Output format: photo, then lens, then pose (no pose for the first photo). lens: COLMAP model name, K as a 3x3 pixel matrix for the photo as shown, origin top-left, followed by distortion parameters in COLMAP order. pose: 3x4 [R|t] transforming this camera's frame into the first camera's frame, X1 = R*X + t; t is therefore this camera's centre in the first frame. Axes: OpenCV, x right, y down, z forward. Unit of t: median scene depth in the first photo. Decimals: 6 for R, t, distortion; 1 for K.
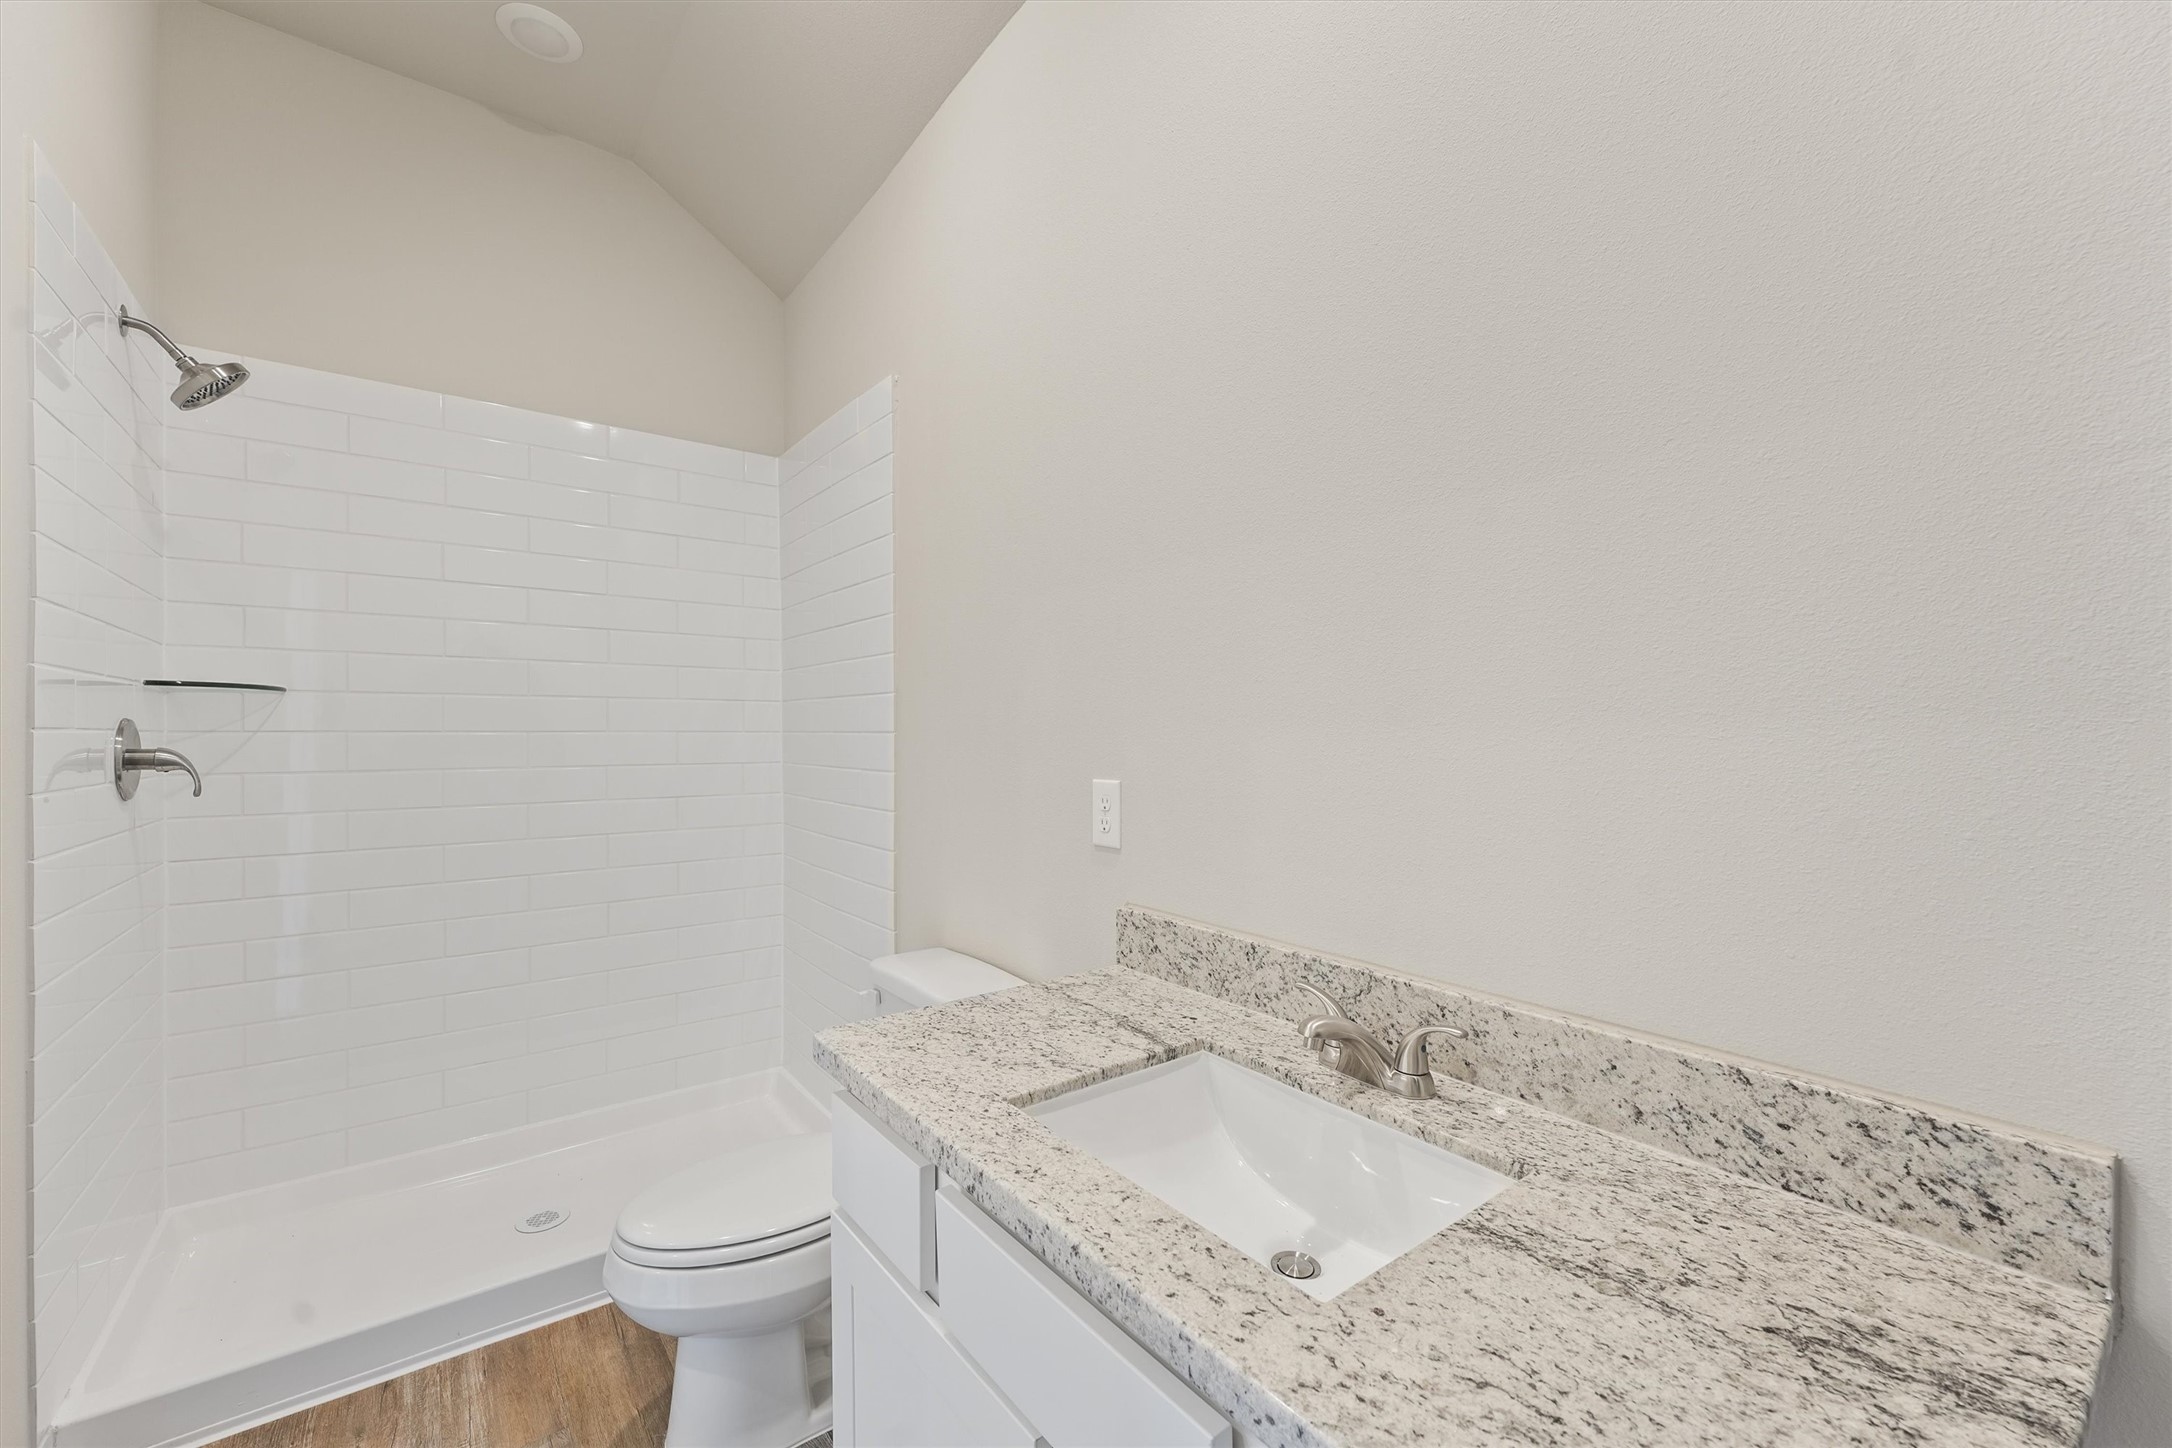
lens RADIAL K [[886.0, 0, 1086.0], [0, 886.0, 724.0], [0, 0, 1]] dist [0.012318, -0.006787]
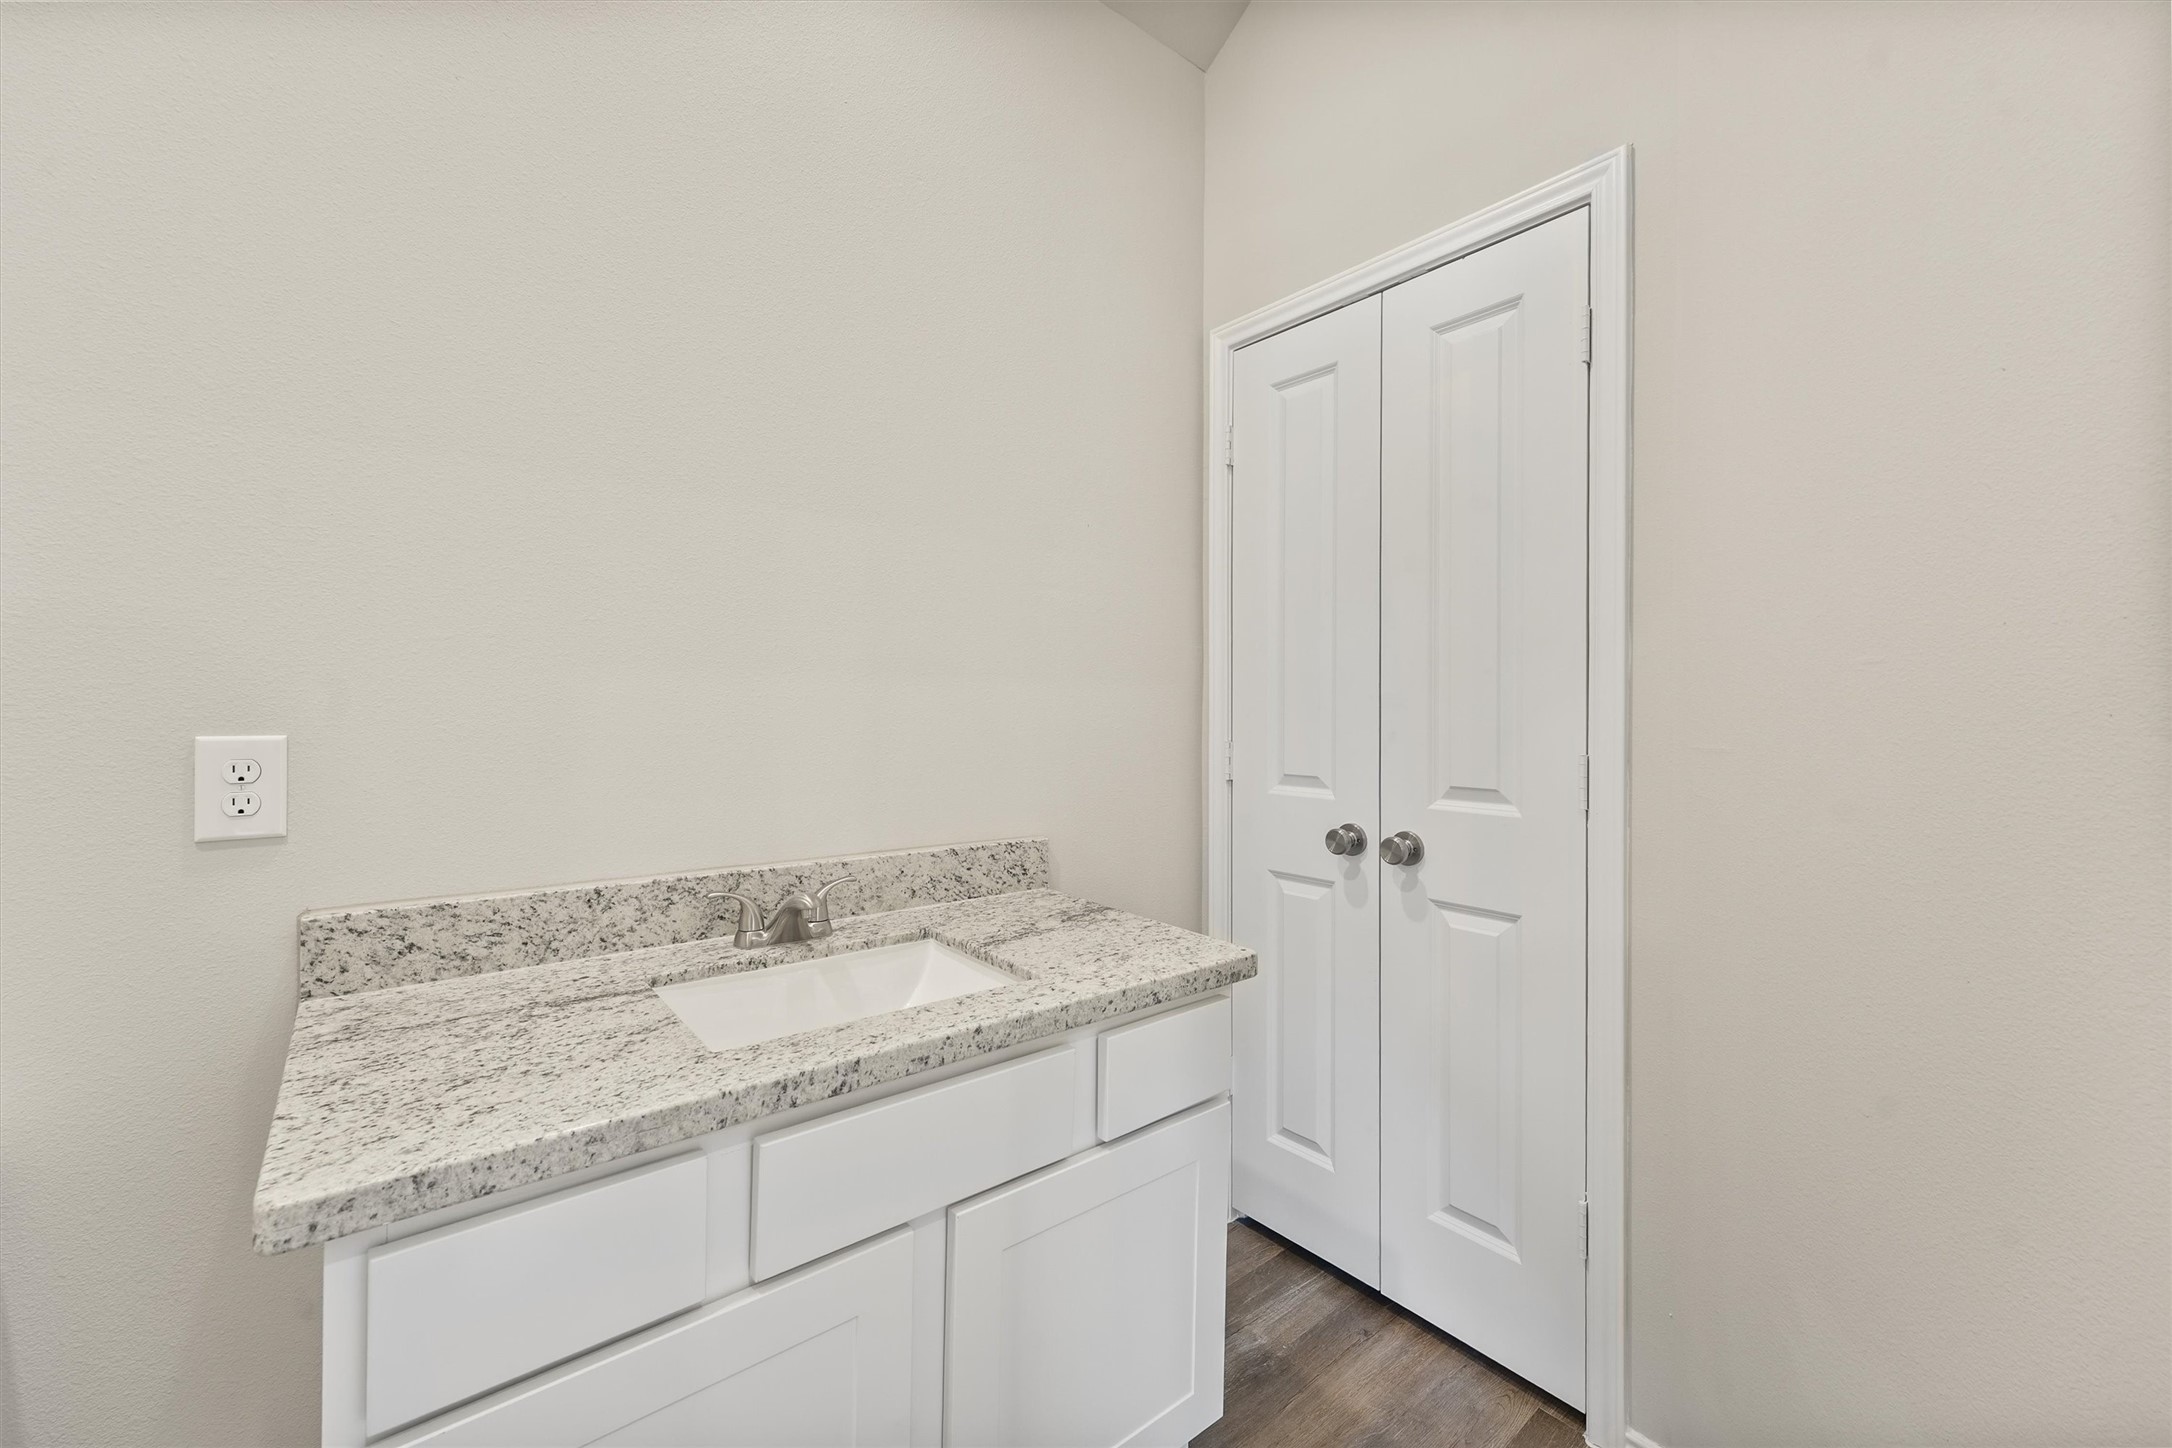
lens RADIAL K [[886.0, 0, 1086.0], [0, 886.0, 724.0], [0, 0, 1]] dist [0.012318, -0.006787]
pose [[-0.057310, -0.015938, 0.998229, -0.914532], [-0.013874, 0.999789, 0.015166, 0.050436], [-0.998260, -0.012980, -0.057519, 0.586886]]
